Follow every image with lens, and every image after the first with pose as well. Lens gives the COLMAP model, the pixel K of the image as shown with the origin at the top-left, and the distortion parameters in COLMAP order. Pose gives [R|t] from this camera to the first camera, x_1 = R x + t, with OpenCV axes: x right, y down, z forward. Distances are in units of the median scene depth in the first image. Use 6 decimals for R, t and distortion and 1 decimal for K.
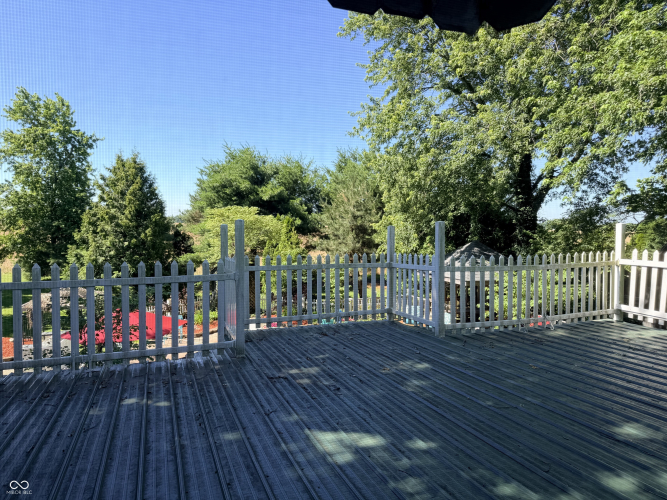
lens RADIAL K [[464.4, 0, 333.1], [0, 464.4, 252.7], [0, 0, 1]] dist [0.106738, -0.165723]
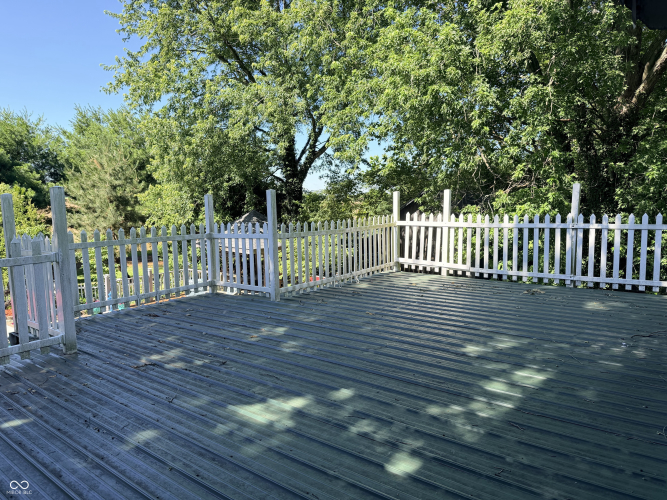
lens RADIAL K [[464.4, 0, 333.1], [0, 464.4, 252.7], [0, 0, 1]] dist [0.106738, -0.165723]
pose [[0.863202, -0.069233, 0.500089, -0.058192], [0.039404, 0.996770, 0.069979, 0.001994], [-0.503319, -0.040700, 0.863142, 0.016756]]
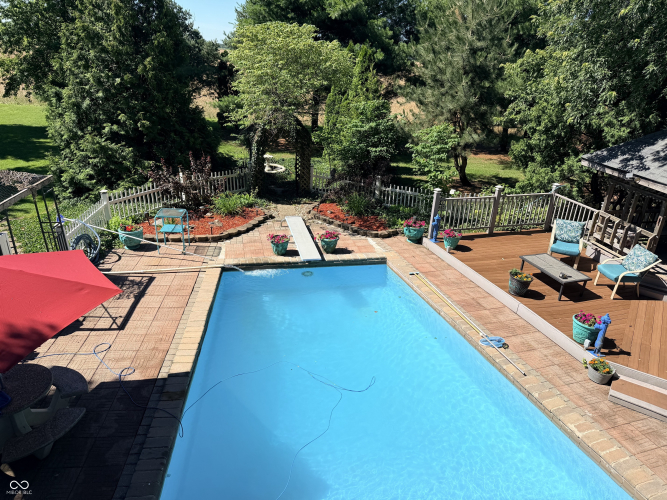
lens RADIAL K [[464.4, 0, 333.1], [0, 464.4, 252.7], [0, 0, 1]] dist [0.106738, -0.165723]
pose [[0.986574, 0.096748, -0.131571, -0.033170], [-0.048685, 0.943238, 0.328530, -0.024117], [0.155888, -0.317714, 0.935284, 0.356710]]
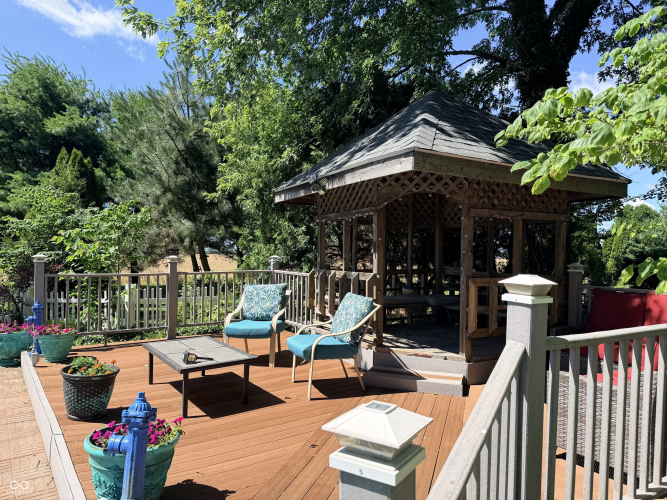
lens RADIAL K [[464.4, 0, 333.1], [0, 464.4, 252.7], [0, 0, 1]] dist [0.106738, -0.165723]
pose [[0.992418, -0.016307, 0.121825, 0.168616], [0.023038, 0.998272, -0.054052, 0.101091], [-0.120733, 0.056449, 0.991079, 0.592274]]
